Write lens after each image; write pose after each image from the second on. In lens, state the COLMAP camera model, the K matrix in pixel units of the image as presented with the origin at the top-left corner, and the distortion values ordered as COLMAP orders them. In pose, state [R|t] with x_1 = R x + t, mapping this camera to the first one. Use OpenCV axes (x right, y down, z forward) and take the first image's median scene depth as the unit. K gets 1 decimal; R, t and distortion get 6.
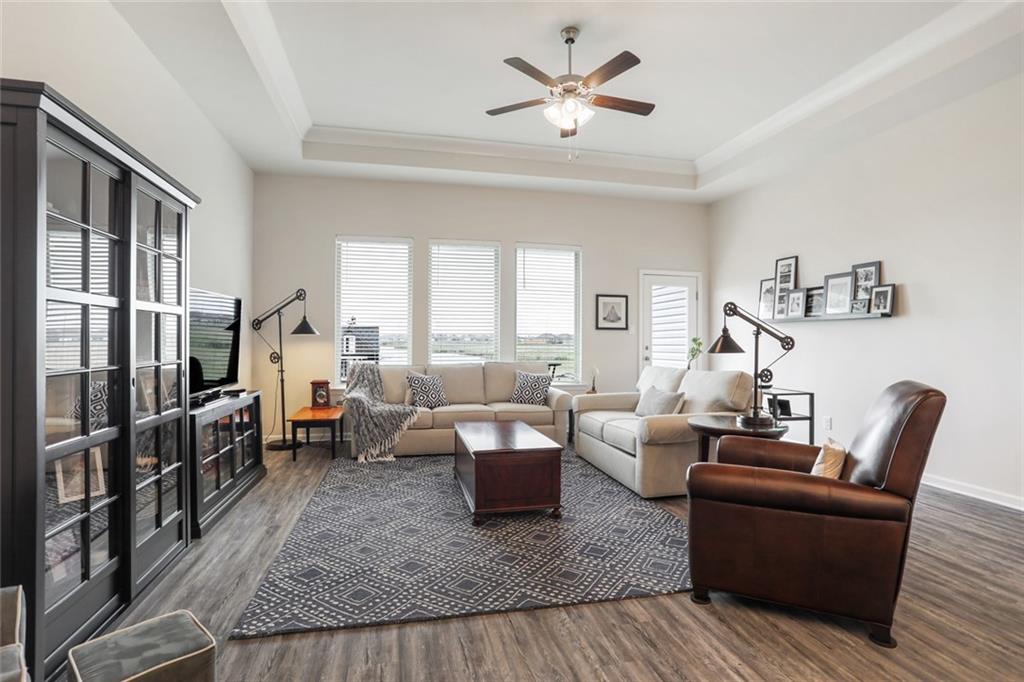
lens RADIAL K [[516.2, 0, 512.0], [0, 516.2, 341.0], [0, 0, 1]] dist [-0.057272, 0.019162]
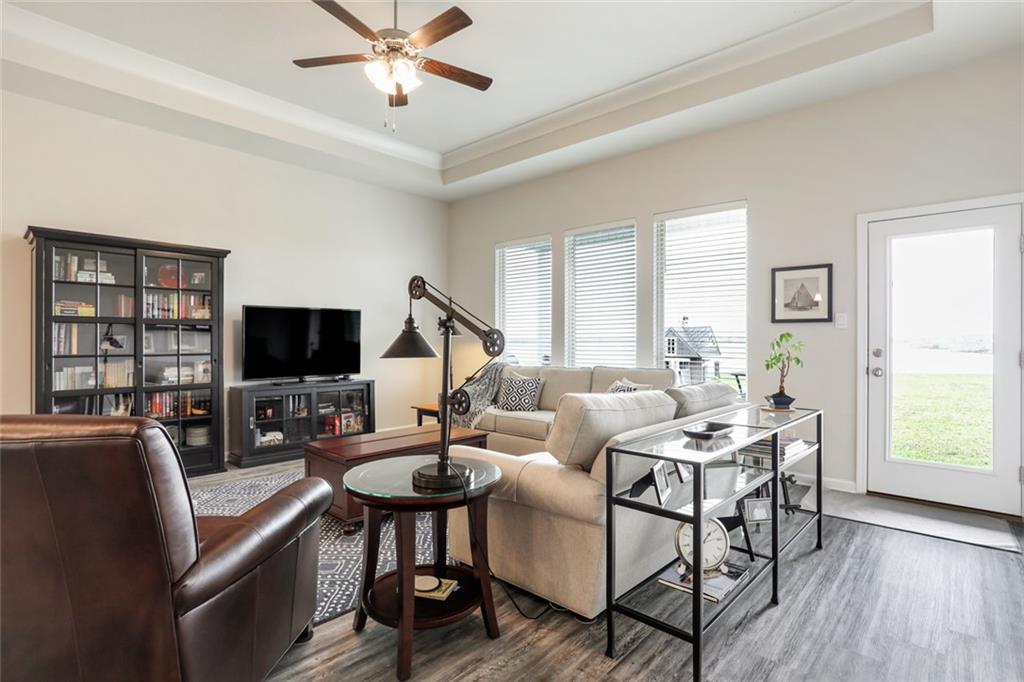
lens RADIAL K [[516.2, 0, 512.0], [0, 516.2, 341.0], [0, 0, 1]] dist [-0.057272, 0.019162]
pose [[0.558000, -0.001500, -0.829839, 0.955337], [-0.000875, 0.999997, -0.002396, 0.003625], [0.829840, 0.002063, 0.557997, 0.706977]]
